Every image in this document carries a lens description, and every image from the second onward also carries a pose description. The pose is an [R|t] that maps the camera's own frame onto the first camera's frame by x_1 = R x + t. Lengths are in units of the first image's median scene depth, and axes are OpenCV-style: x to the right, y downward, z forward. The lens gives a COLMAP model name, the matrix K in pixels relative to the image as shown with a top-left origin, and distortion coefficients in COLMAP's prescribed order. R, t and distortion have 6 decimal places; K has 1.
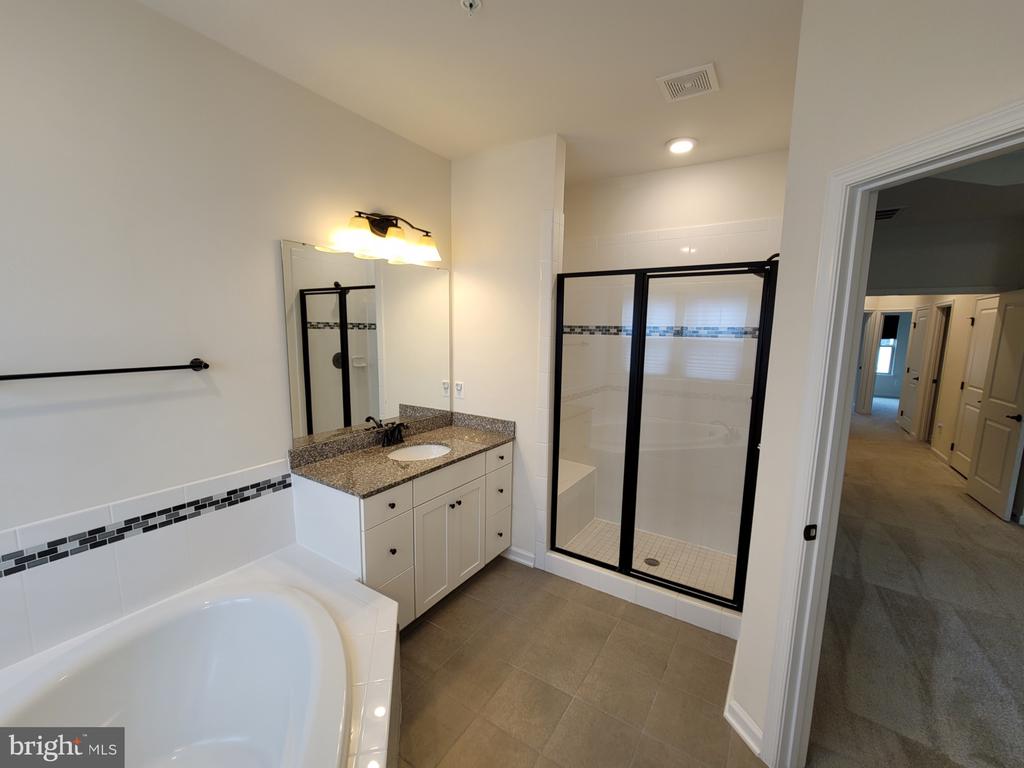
lens RADIAL K [[418.6, 0, 512.0], [0, 418.6, 384.0], [0, 0, 1]] dist [-0.000053, 0.000048]
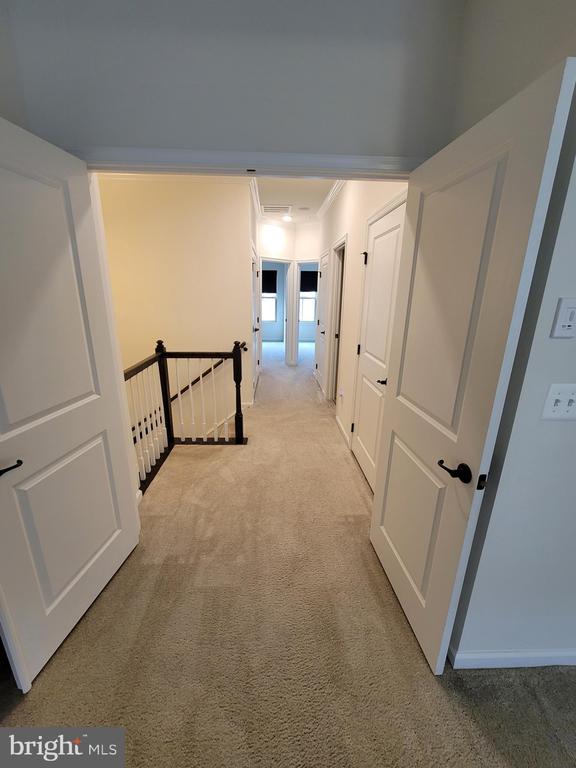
lens RADIAL K [[317.2, 0, 288.0], [0, 317.2, 384.0], [0, 0, 1]] dist [0.000172, -0.000007]
pose [[0.814399, -0.170122, 0.554809, 0.603456], [0.078956, 0.979657, 0.184495, -0.046815], [-0.574909, -0.106447, 0.811264, 0.564255]]
